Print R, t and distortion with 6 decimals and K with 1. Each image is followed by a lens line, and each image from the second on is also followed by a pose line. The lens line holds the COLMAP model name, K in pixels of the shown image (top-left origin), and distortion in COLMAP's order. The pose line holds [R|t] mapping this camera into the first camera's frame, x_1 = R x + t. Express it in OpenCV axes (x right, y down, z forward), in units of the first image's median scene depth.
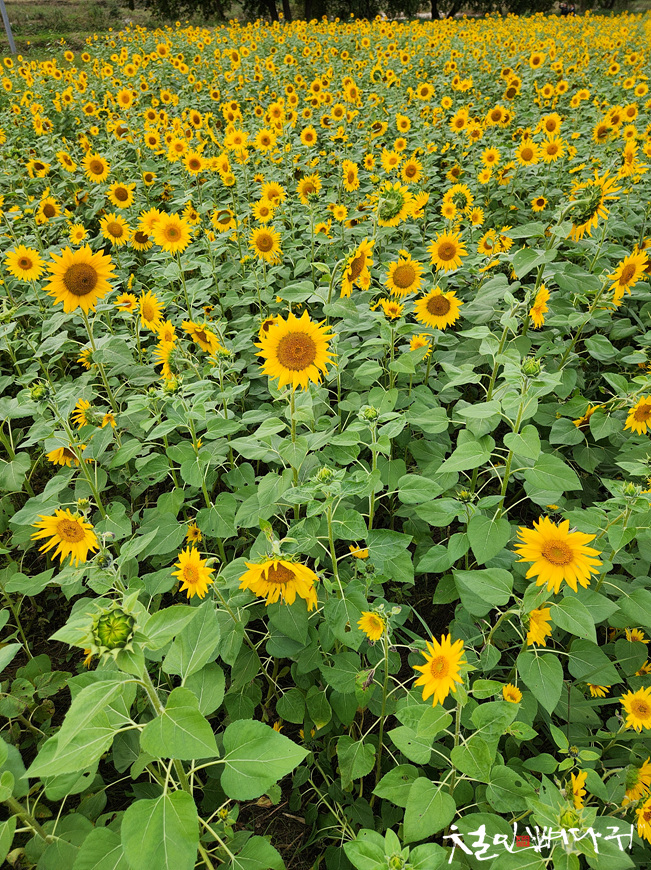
lens RADIAL K [[587.2, 0, 325.5], [0, 587.2, 435.0], [0, 0, 1]] dist [0.079791, -0.072824]
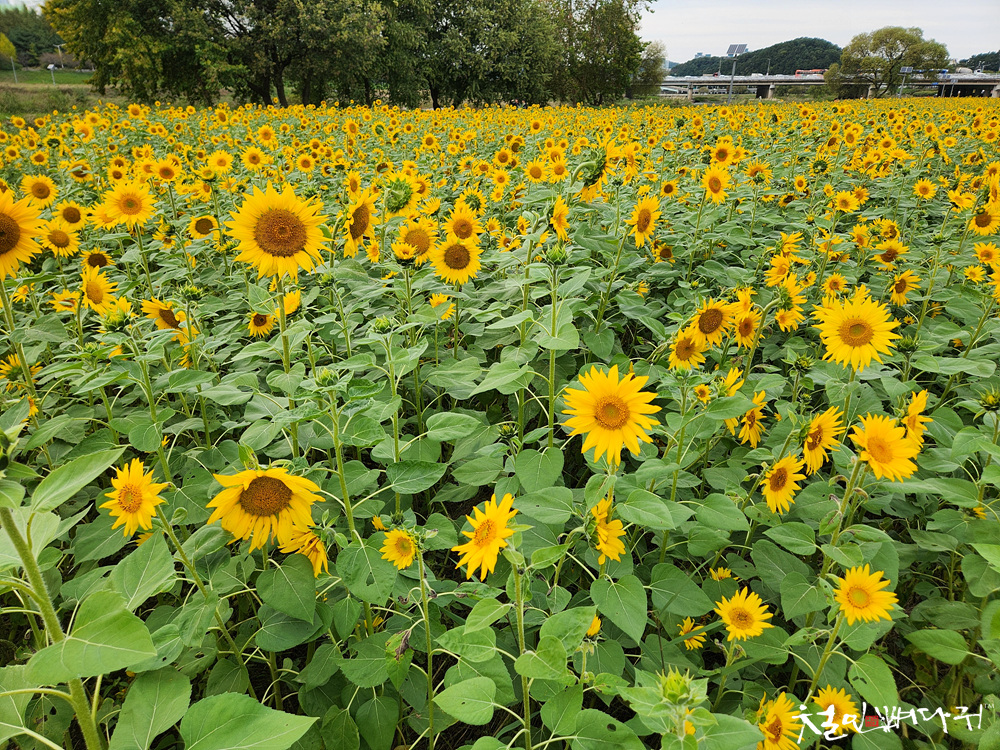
lens RADIAL K [[674.9, 0, 500.0], [0, 674.9, 375.0], [0, 0, 1]] dist [0.079791, -0.072824]
pose [[0.972714, -0.067489, 0.221975, 0.015180], [0.120080, 0.965087, -0.232782, 0.189923], [-0.198515, 0.253085, 0.946858, 0.061796]]
